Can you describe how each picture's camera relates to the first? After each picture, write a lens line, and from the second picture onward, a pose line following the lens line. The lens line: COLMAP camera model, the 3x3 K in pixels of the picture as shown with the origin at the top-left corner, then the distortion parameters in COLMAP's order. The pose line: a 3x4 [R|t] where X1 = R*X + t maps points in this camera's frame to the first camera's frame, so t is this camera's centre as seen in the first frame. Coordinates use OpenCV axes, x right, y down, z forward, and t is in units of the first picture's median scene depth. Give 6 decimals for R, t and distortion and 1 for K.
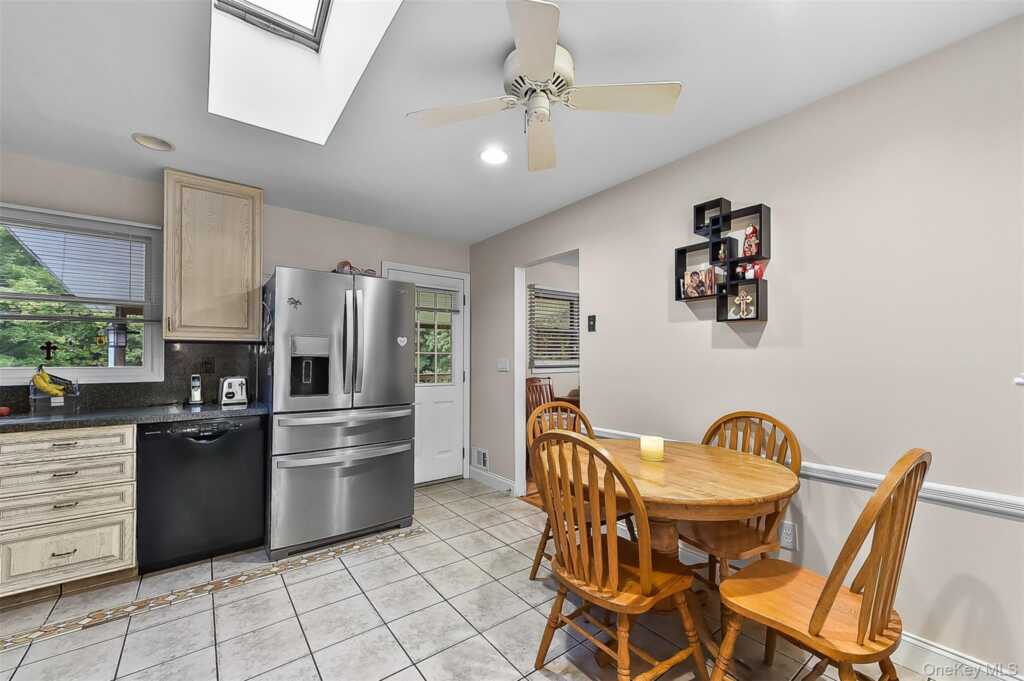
lens RADIAL K [[399.1, 0, 513.2], [0, 399.1, 351.8], [0, 0, 1]] dist [0.000580, -0.000212]
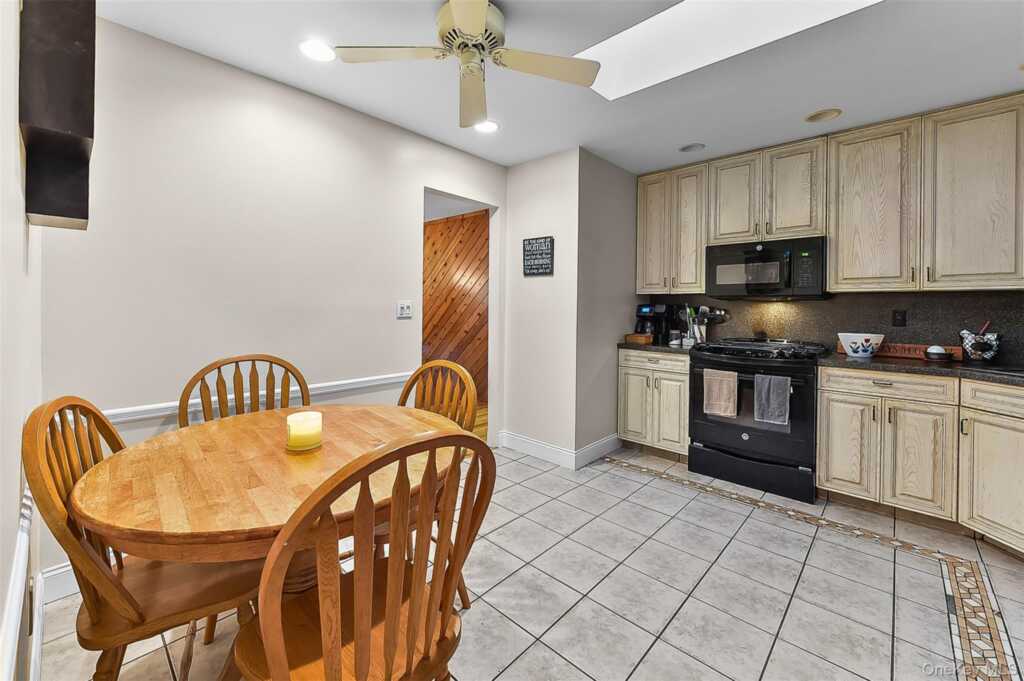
lens RADIAL K [[413.6, 0, 499.4], [0, 413.6, 315.1], [0, 0, 1]] dist [0.001095, 0.000253]
pose [[-0.989545, -0.006696, -0.144069, 0.101524], [-0.007985, 0.999933, 0.008371, 0.024542], [0.144003, 0.009434, -0.989532, 1.510189]]
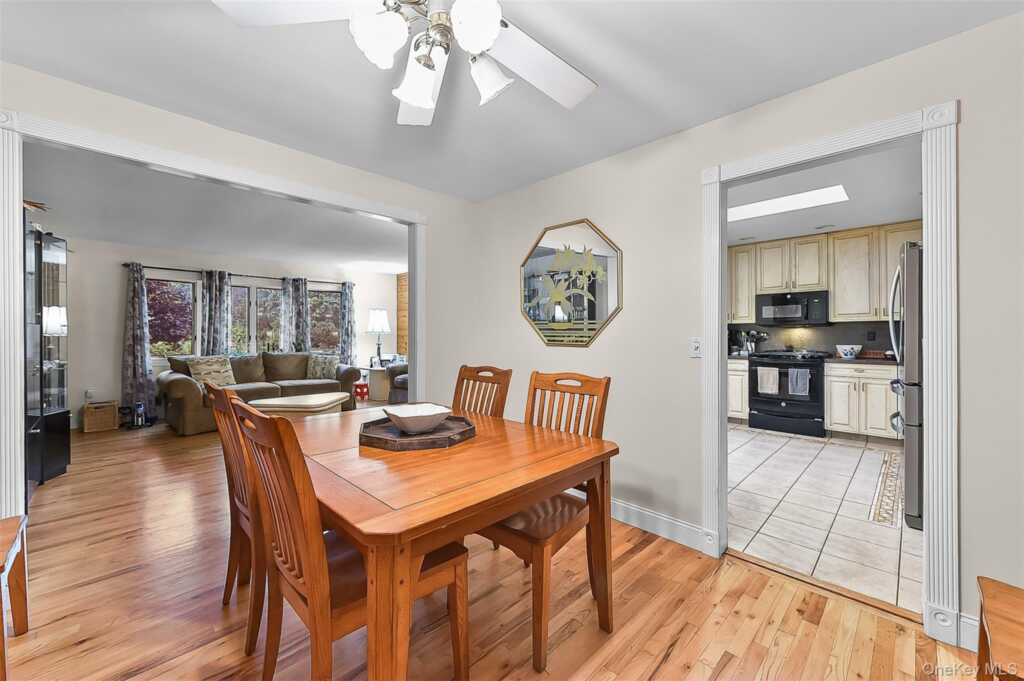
lens RADIAL K [[398.5, 0, 512.0], [0, 398.5, 340.5], [0, 0, 1]] dist [0.010842, 0.000110]
pose [[-0.991336, 0.004187, -0.131285, 0.932753], [0.004064, 0.999991, 0.001198, 0.048625], [0.131288, 0.000654, -0.991344, 2.346283]]
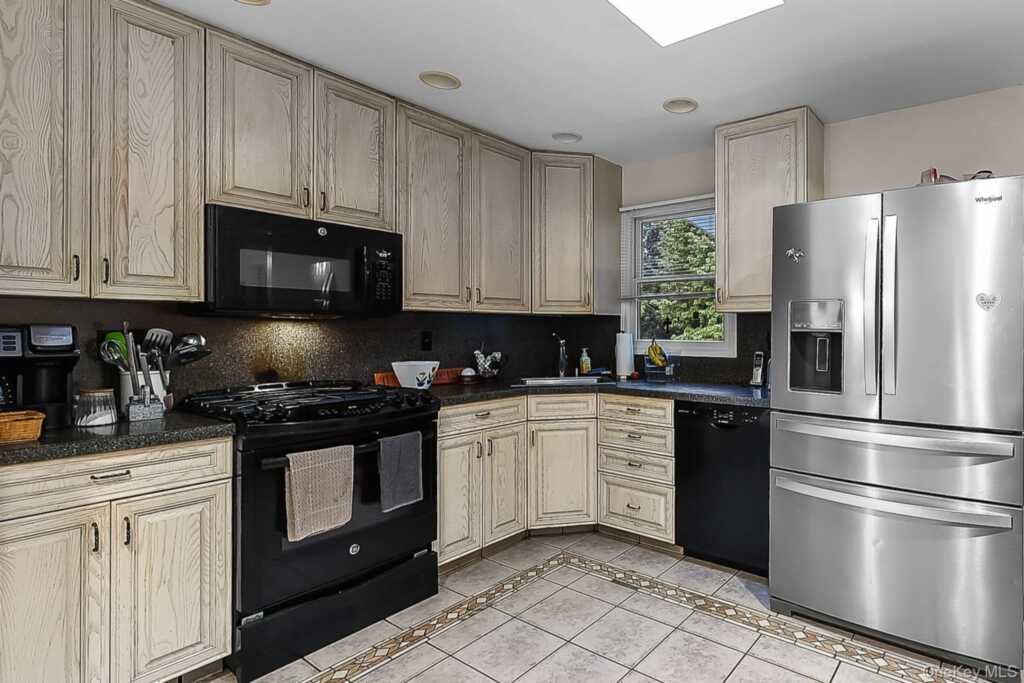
lens RADIAL K [[520.6, 0, 672.6], [0, 520.6, 328.1], [0, 0, 1]] dist [0.001276, 0.000591]
pose [[0.337632, -0.000606, -0.941278, 0.263883], [0.008644, 0.999960, 0.002457, 0.001286], [0.941239, -0.008966, 0.337624, 0.568844]]
